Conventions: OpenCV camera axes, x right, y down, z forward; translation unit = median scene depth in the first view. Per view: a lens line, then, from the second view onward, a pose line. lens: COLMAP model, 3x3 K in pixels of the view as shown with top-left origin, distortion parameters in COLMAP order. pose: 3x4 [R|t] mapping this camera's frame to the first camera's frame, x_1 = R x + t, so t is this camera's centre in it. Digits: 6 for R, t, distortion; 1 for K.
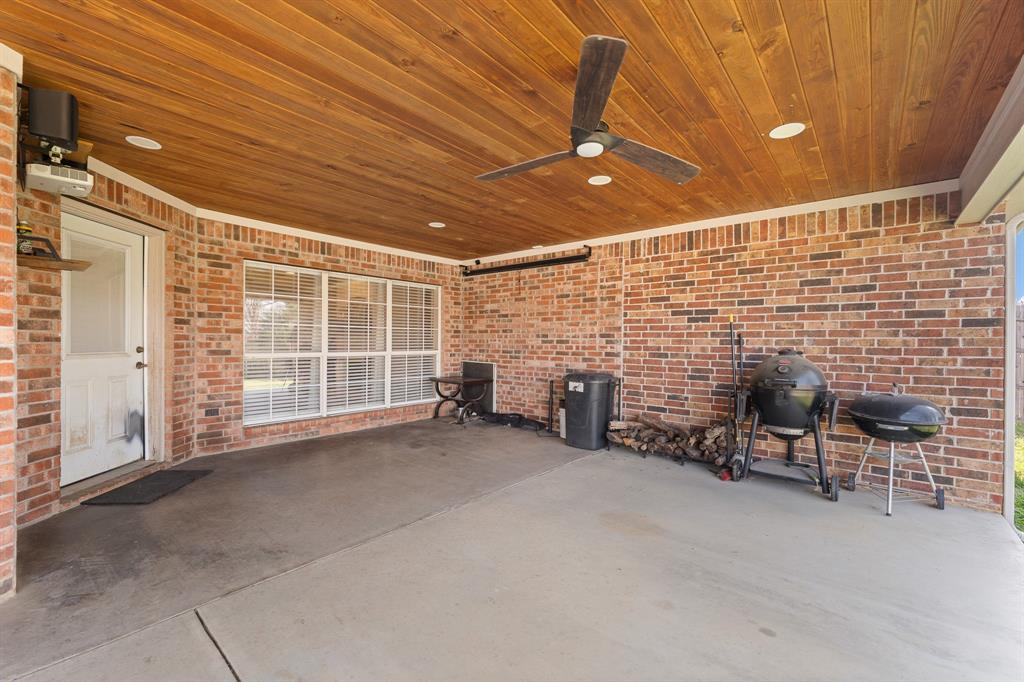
lens RADIAL K [[418.0, 0, 510.9], [0, 418.0, 346.3], [0, 0, 1]] dist [0.001245, -0.000130]
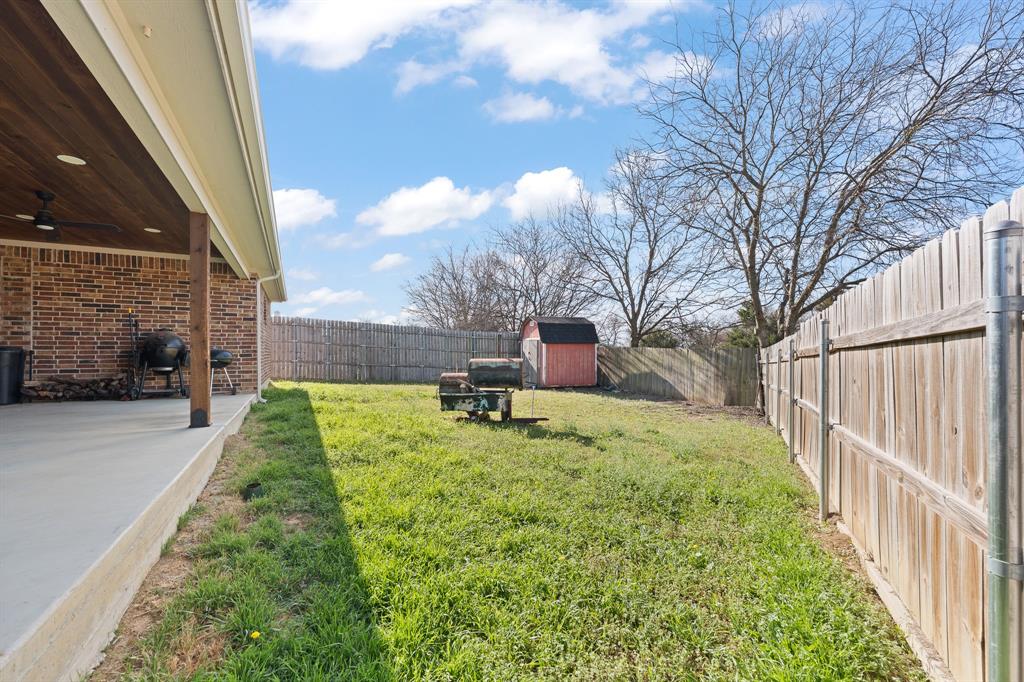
lens RADIAL K [[418.0, 0, 510.9], [0, 418.0, 346.3], [0, 0, 1]] dist [0.001245, -0.000130]
pose [[0.364816, -0.010063, 0.931025, -0.467237], [0.010136, 0.999925, 0.006836, 0.076597], [-0.931024, 0.006943, 0.364891, -1.005425]]
